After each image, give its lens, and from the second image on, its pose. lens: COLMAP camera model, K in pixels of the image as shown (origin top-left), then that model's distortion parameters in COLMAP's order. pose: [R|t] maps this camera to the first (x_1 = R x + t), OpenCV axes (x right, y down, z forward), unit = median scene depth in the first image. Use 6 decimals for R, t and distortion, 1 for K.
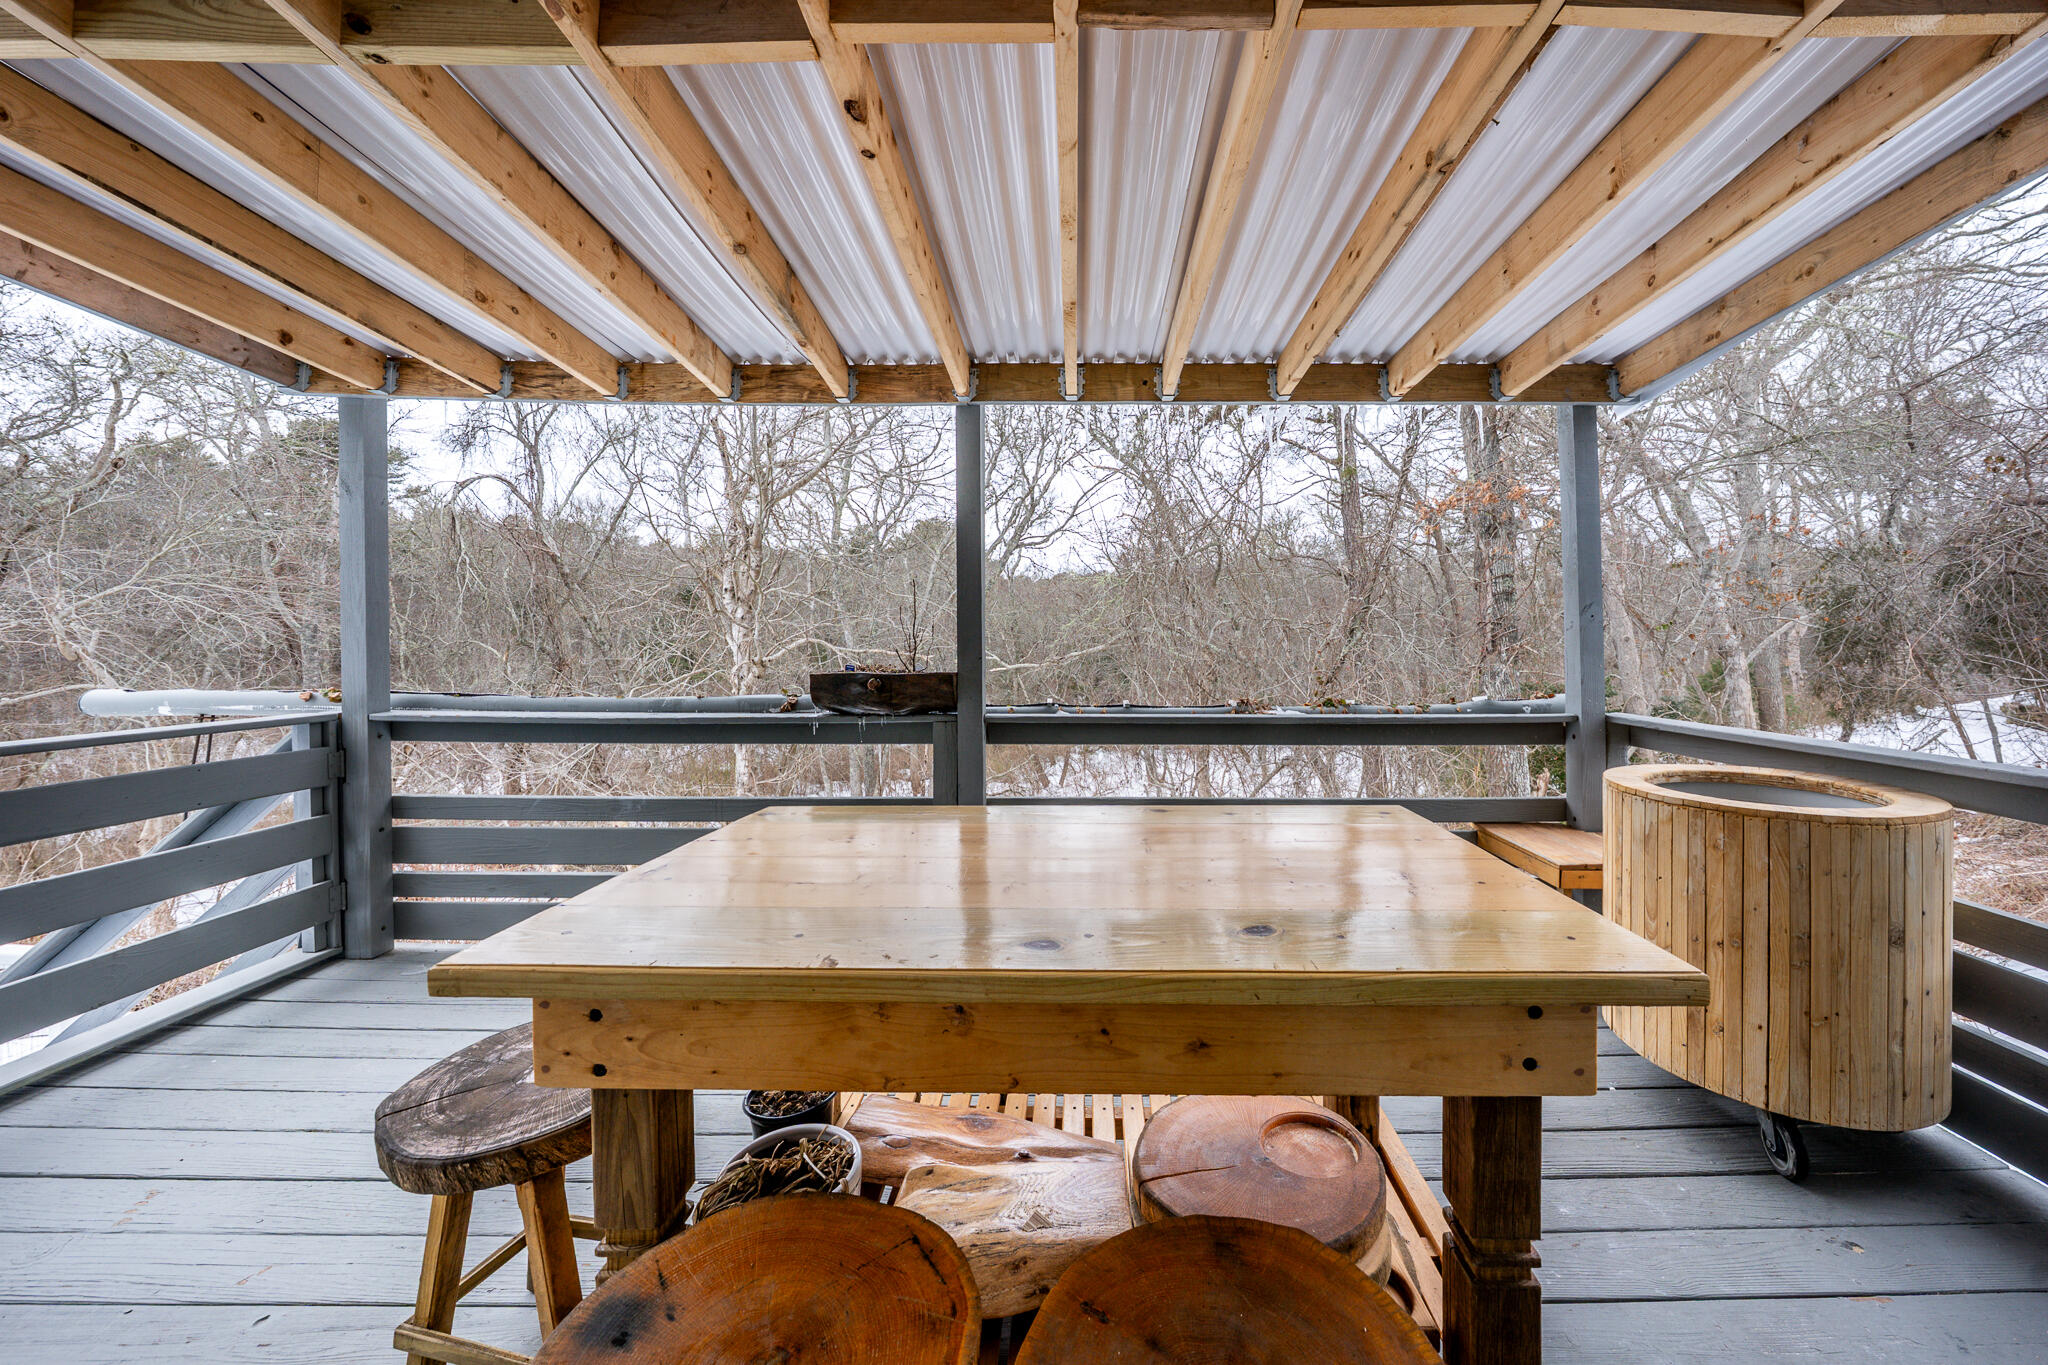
lens RADIAL K [[715.6, 0, 1081.6], [0, 715.6, 700.7], [0, 0, 1]] dist [-0.002021, -0.000104]
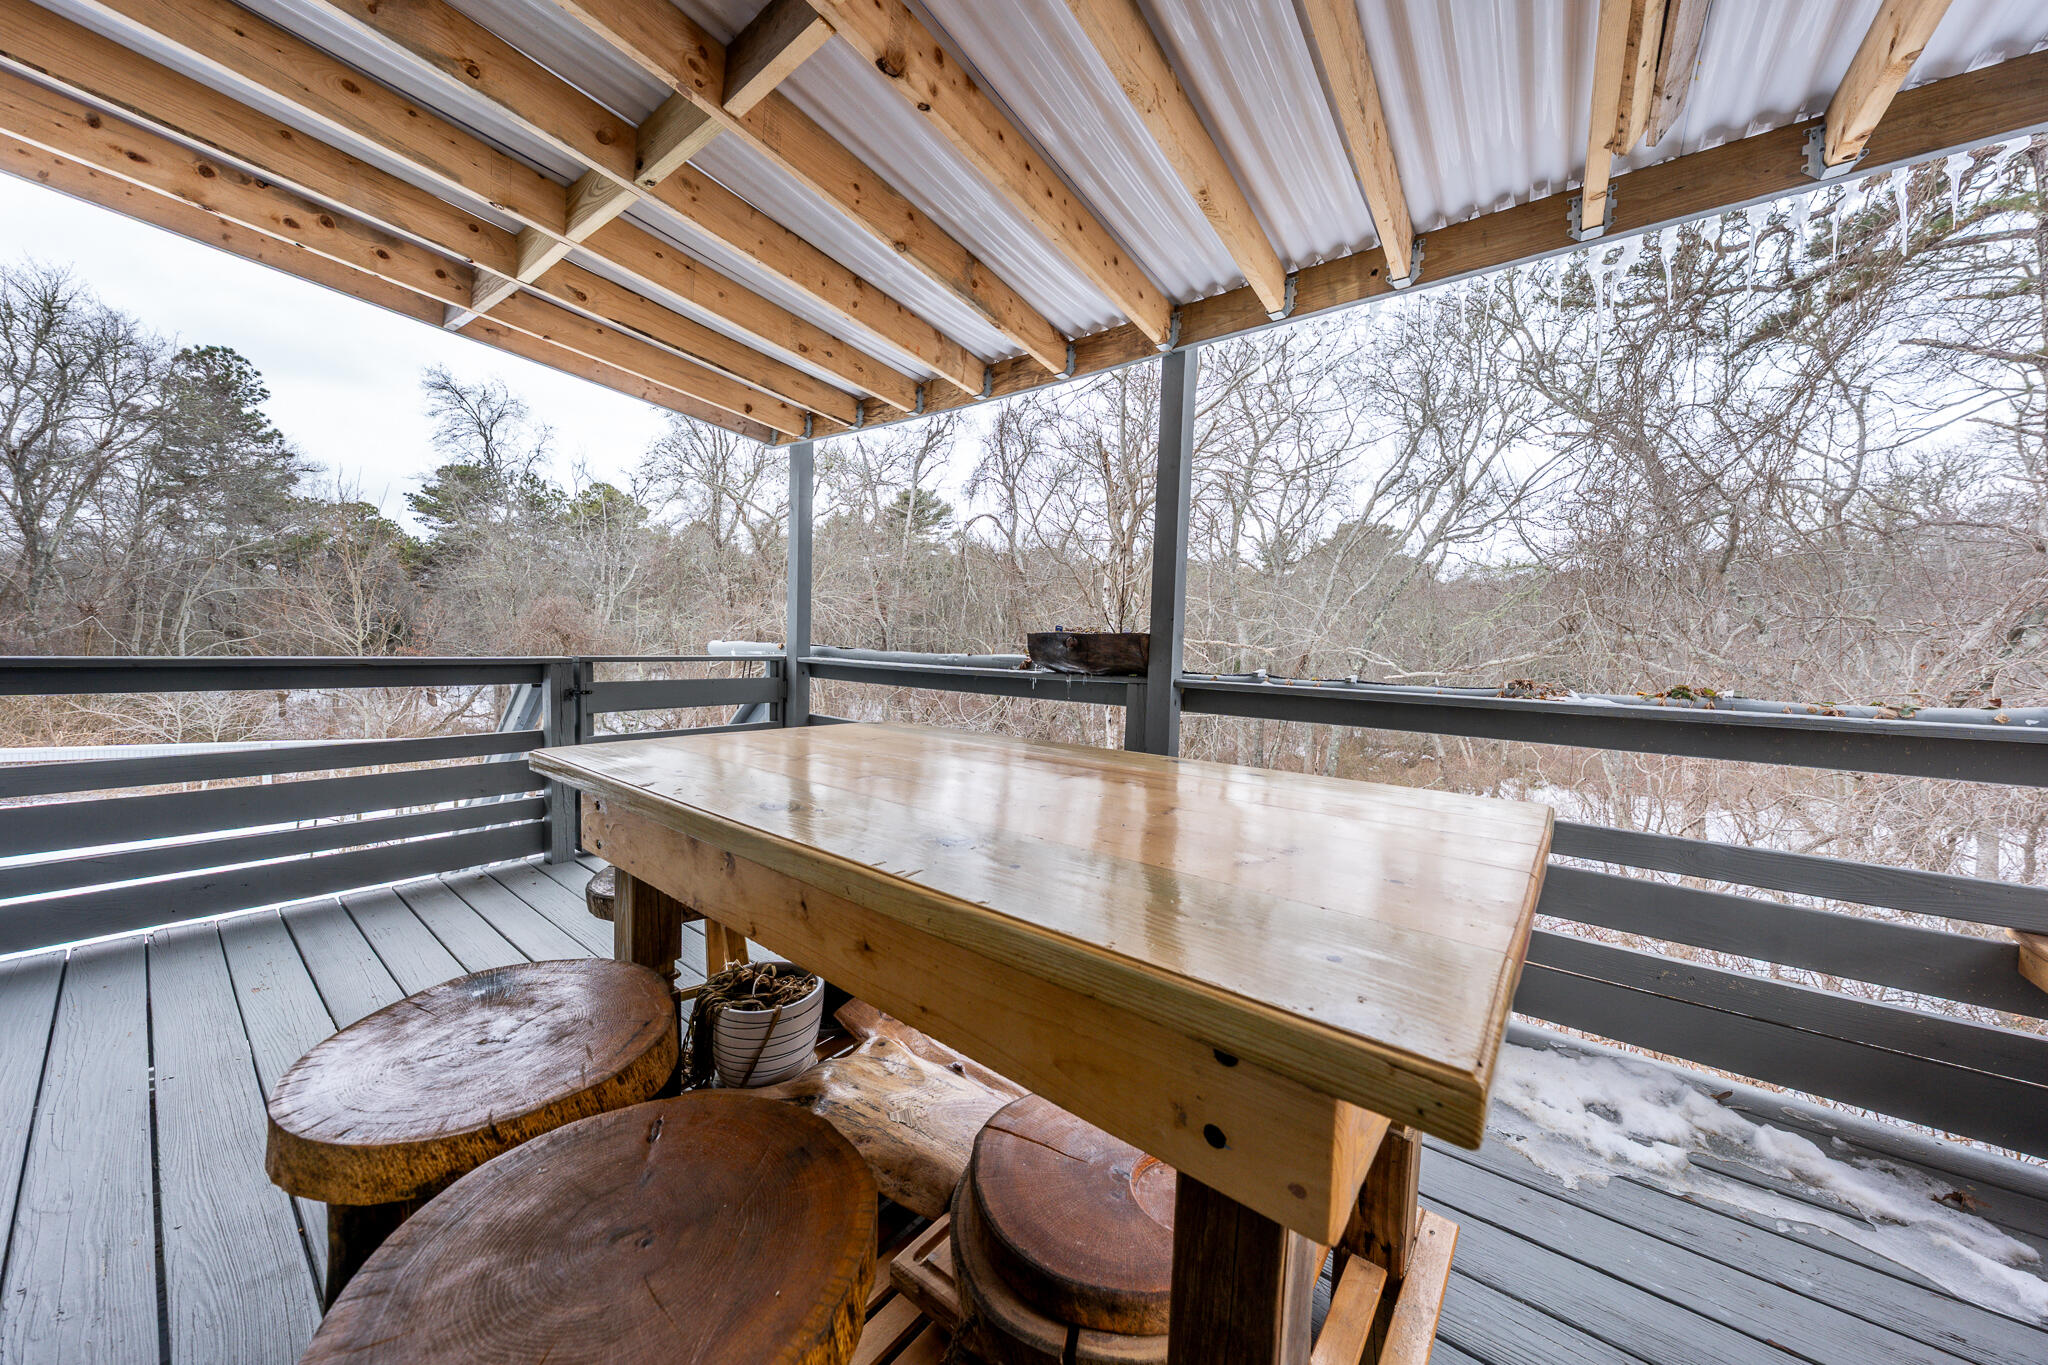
lens RADIAL K [[679.3, 0, 1024.6], [0, 679.3, 721.5], [0, 0, 1]] dist [-0.001365, -0.000198]
pose [[0.790726, 0.089446, -0.605600, 0.280982], [-0.075799, 0.995961, 0.048131, 0.051176], [0.607459, 0.007845, 0.794312, 0.155598]]
